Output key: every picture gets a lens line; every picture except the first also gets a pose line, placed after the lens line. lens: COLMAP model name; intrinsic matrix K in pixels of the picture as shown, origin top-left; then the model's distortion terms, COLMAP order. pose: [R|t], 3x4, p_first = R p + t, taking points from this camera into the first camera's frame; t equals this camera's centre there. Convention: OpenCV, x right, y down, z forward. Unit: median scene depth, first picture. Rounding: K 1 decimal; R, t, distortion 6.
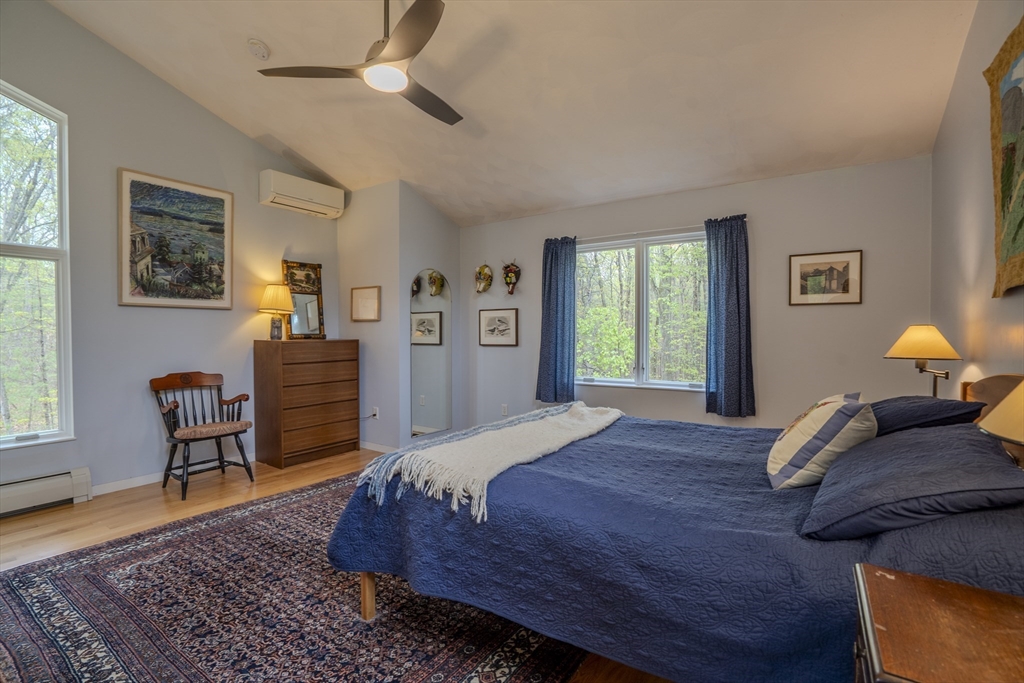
lens RADIAL K [[472.3, 0, 510.4], [0, 472.3, 343.8], [0, 0, 1]] dist [-0.059146, 0.017386]
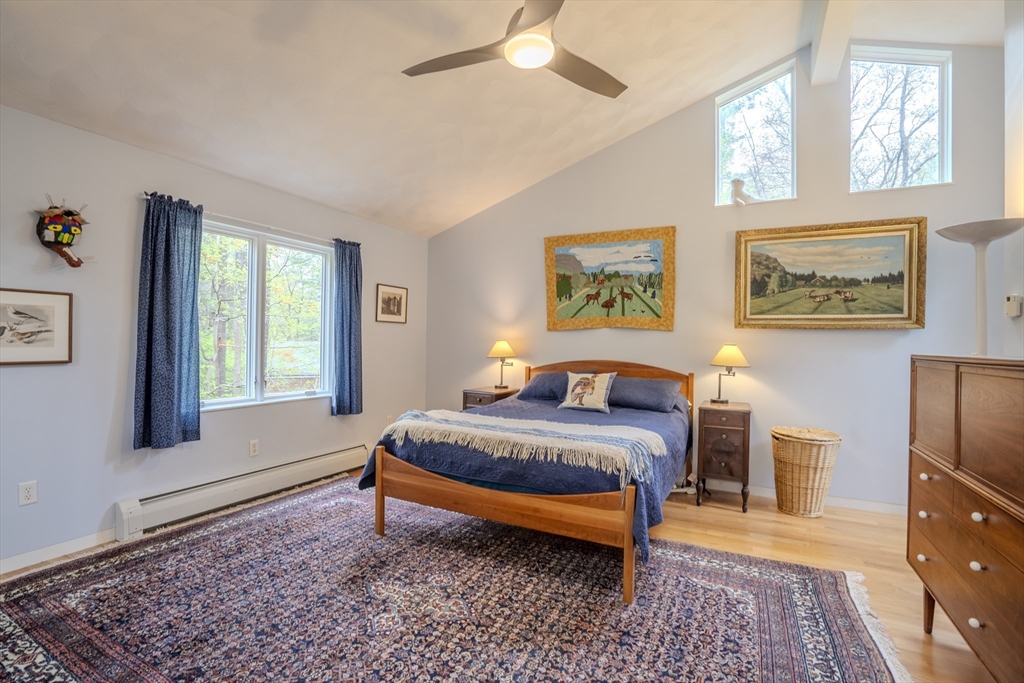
lens RADIAL K [[472.3, 0, 510.4], [0, 472.3, 343.8], [0, 0, 1]] dist [-0.059146, 0.017386]
pose [[-0.111323, -0.002333, 0.993782, -0.769224], [0.007849, 0.999964, 0.003226, -0.021062], [-0.993753, 0.008160, -0.111300, 0.776961]]
